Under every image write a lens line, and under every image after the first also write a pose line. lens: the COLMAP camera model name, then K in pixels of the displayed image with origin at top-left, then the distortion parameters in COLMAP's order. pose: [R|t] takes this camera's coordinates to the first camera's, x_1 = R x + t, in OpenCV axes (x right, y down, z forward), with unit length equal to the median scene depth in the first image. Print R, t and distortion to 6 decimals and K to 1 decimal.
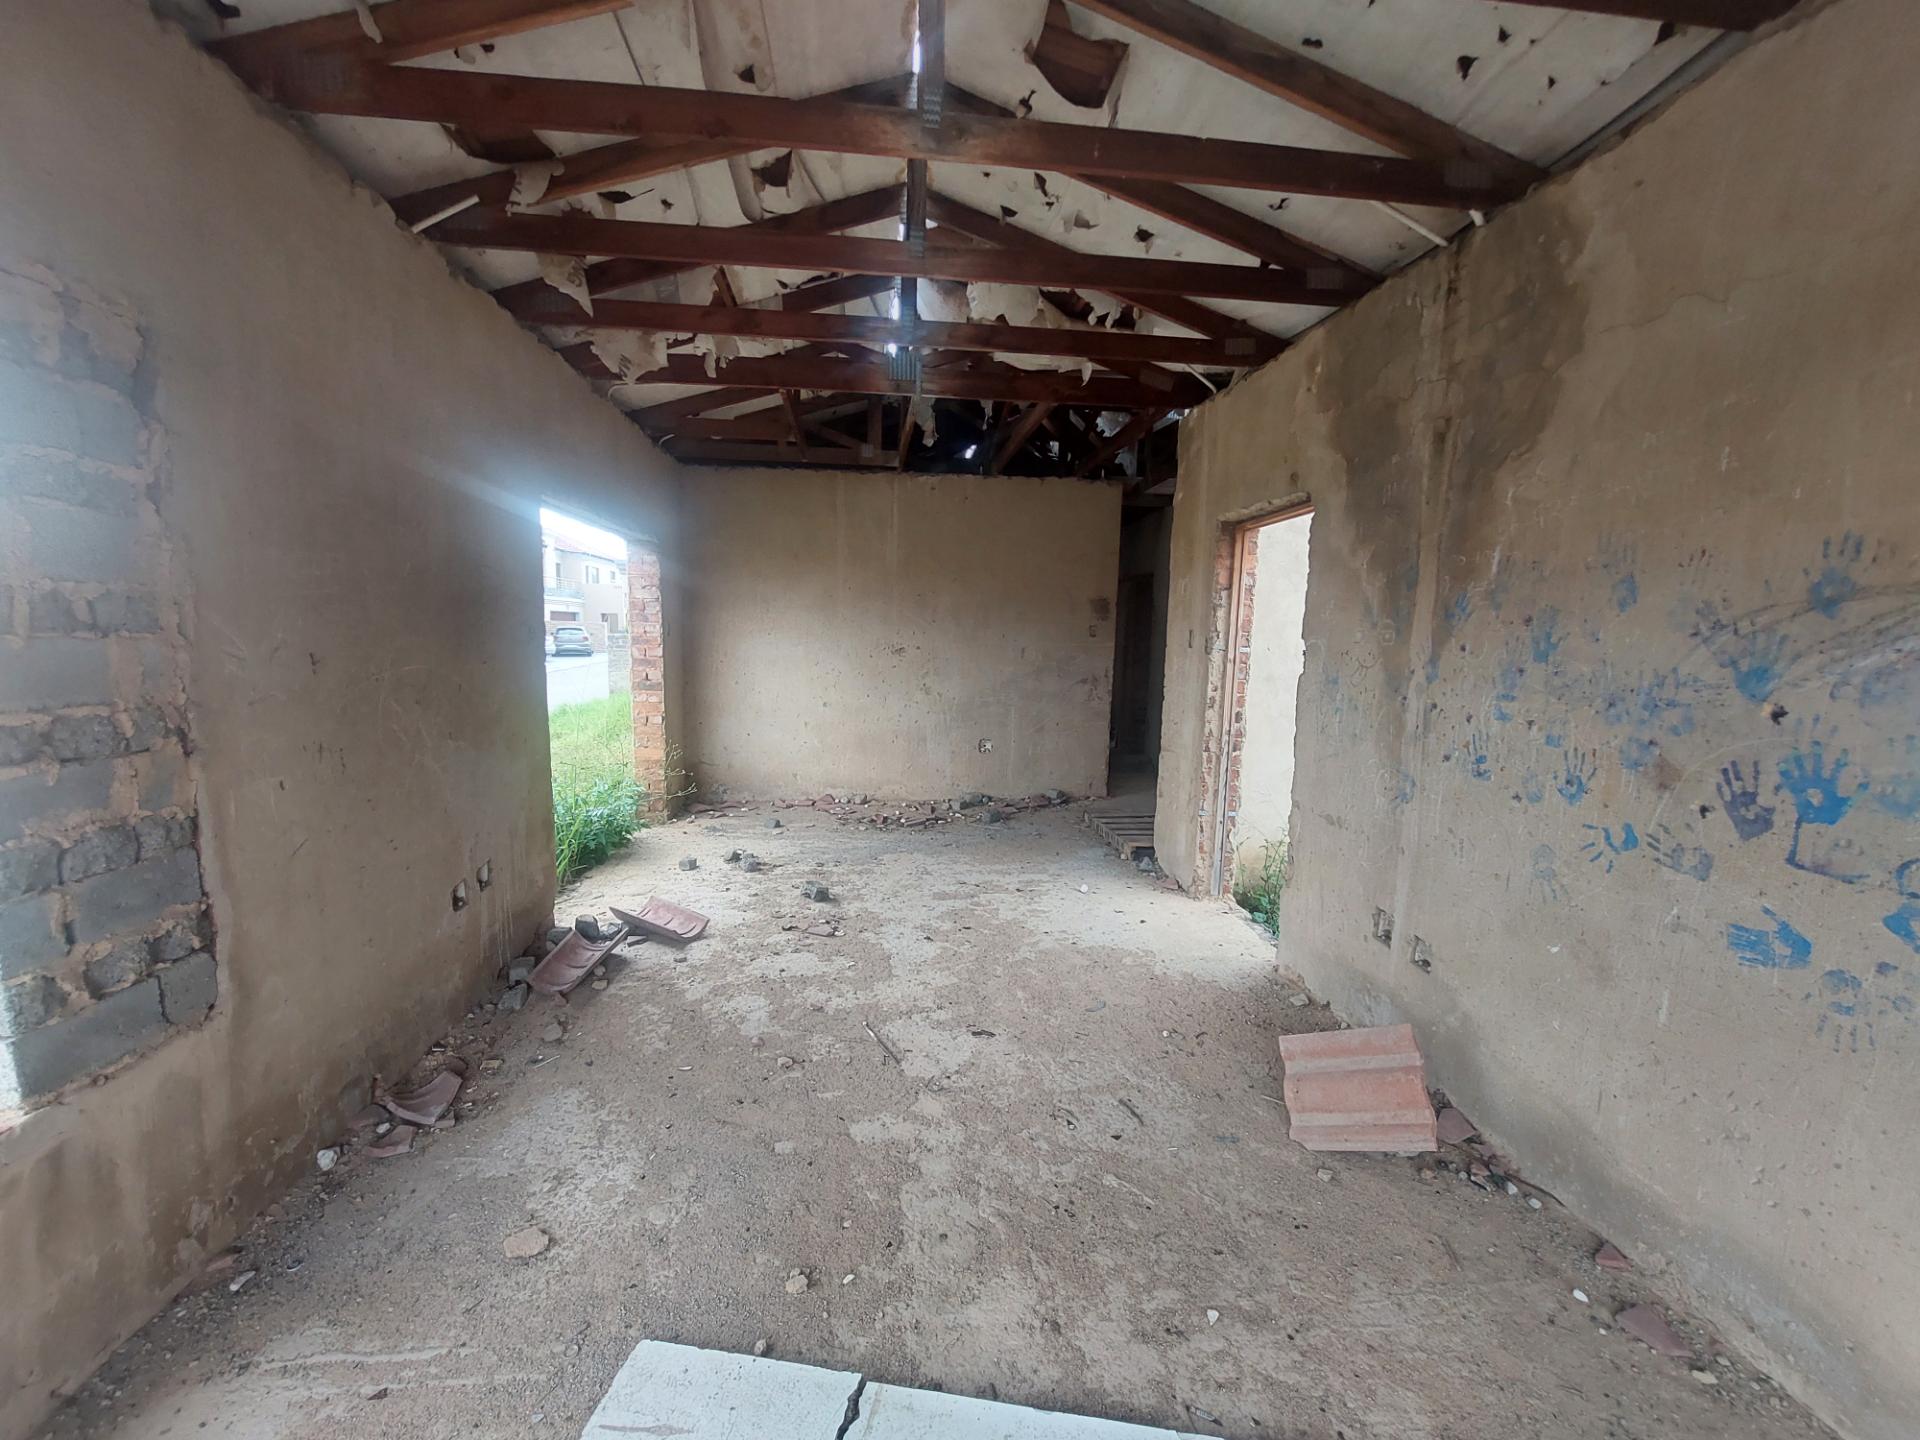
lens RADIAL K [[765.6, 0, 960.0], [0, 765.6, 720.0], [0, 0, 1]] dist [-0.017304, -0.000025]
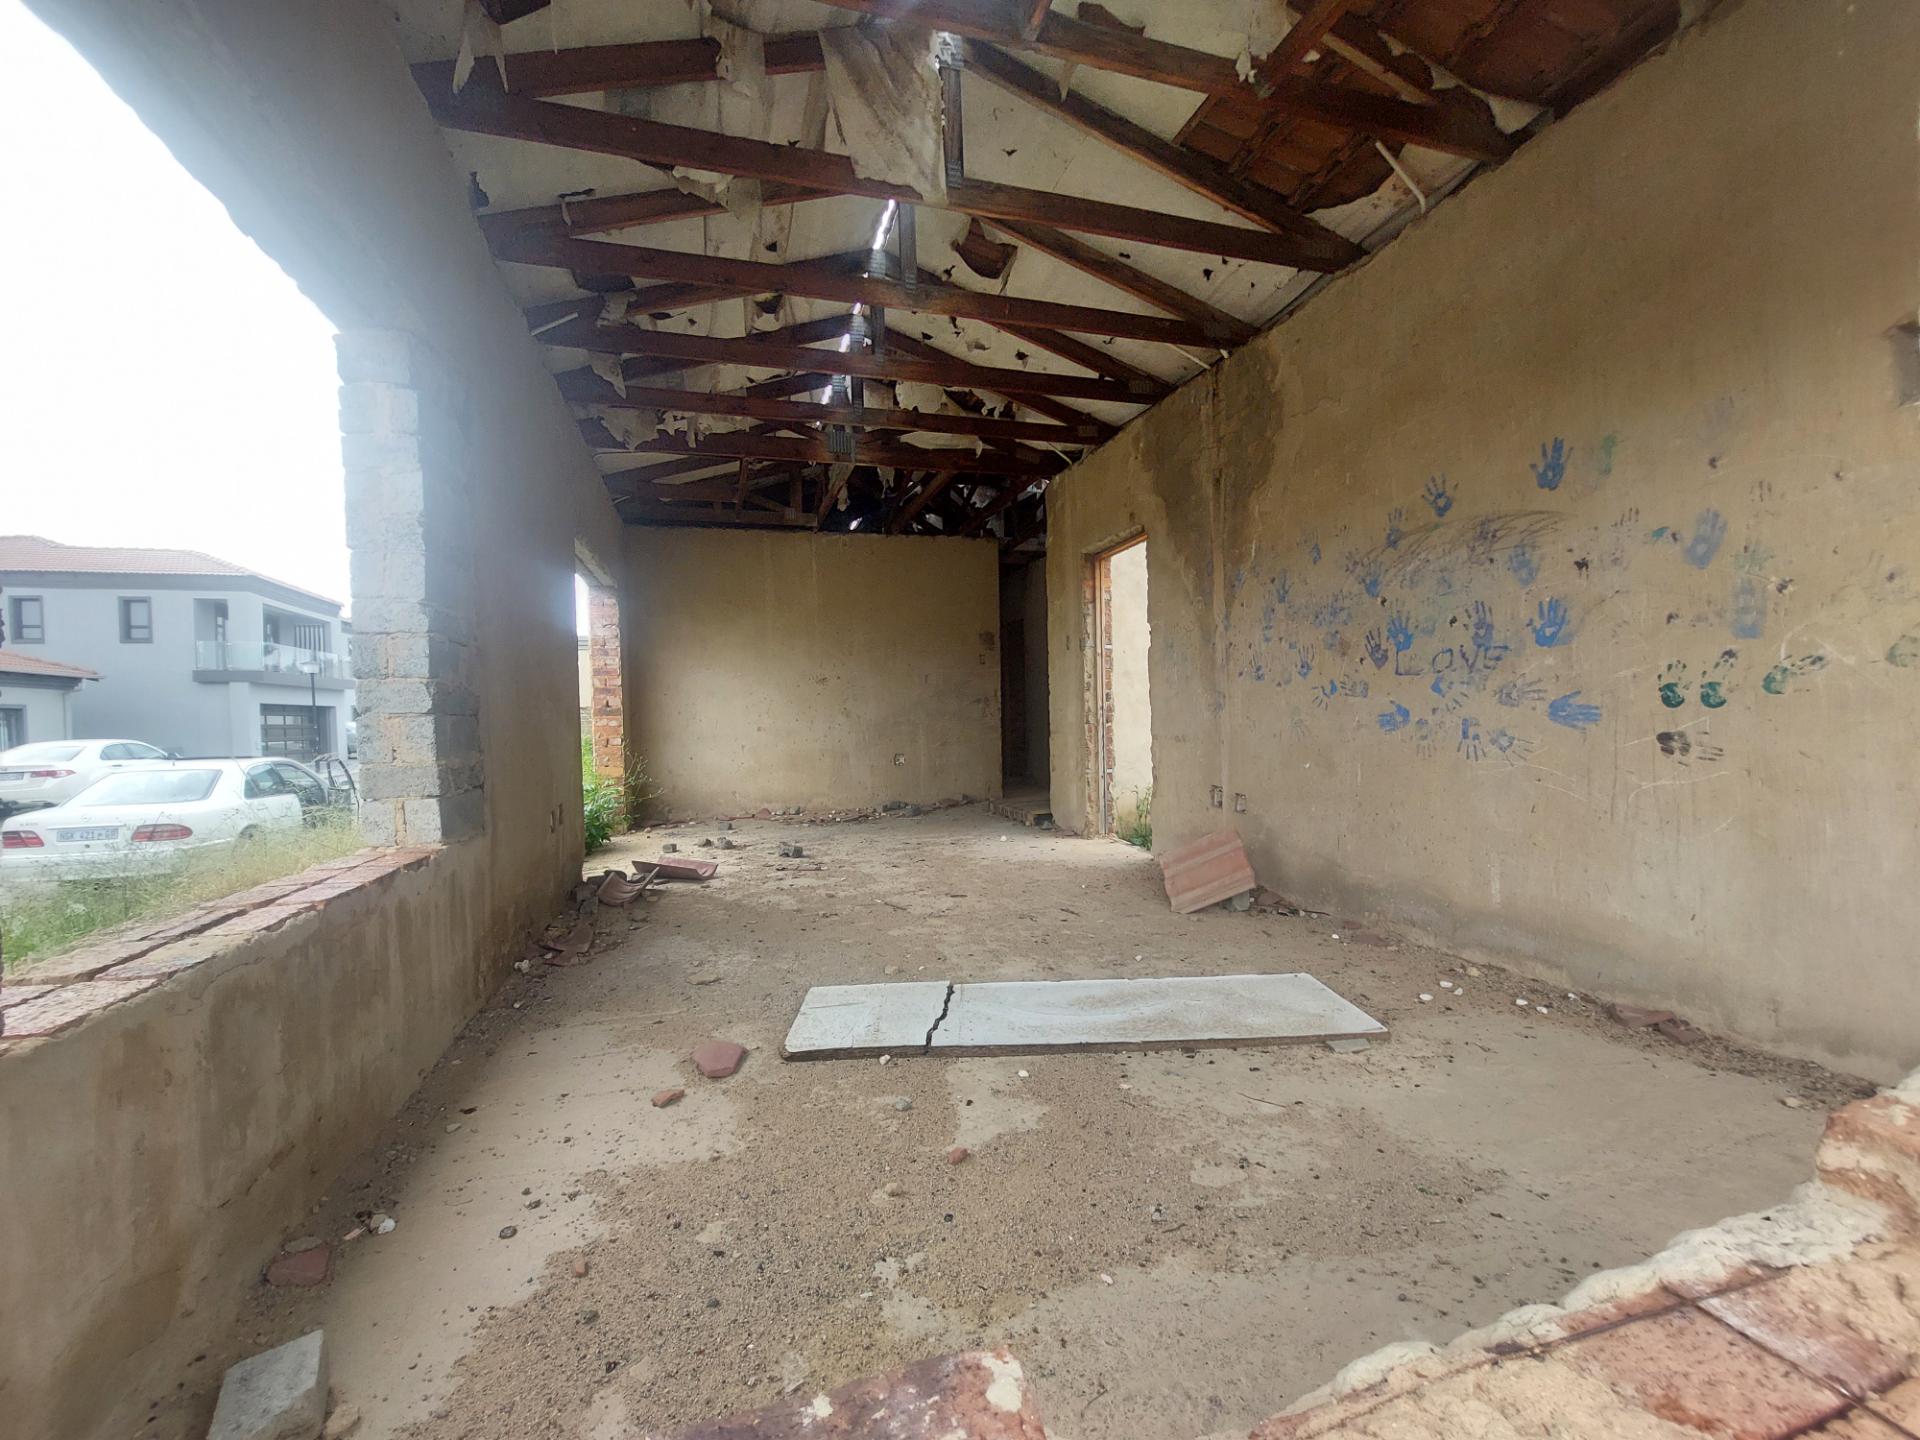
lens RADIAL K [[773.2, 0, 954.6], [0, 773.2, 716.9], [0, 0, 1]] dist [-0.001808, -0.000044]
pose [[0.983250, -0.046018, 0.176356, -0.187289], [0.065773, 0.991987, -0.107866, 0.213980], [-0.169979, 0.117659, 0.978398, -0.369234]]
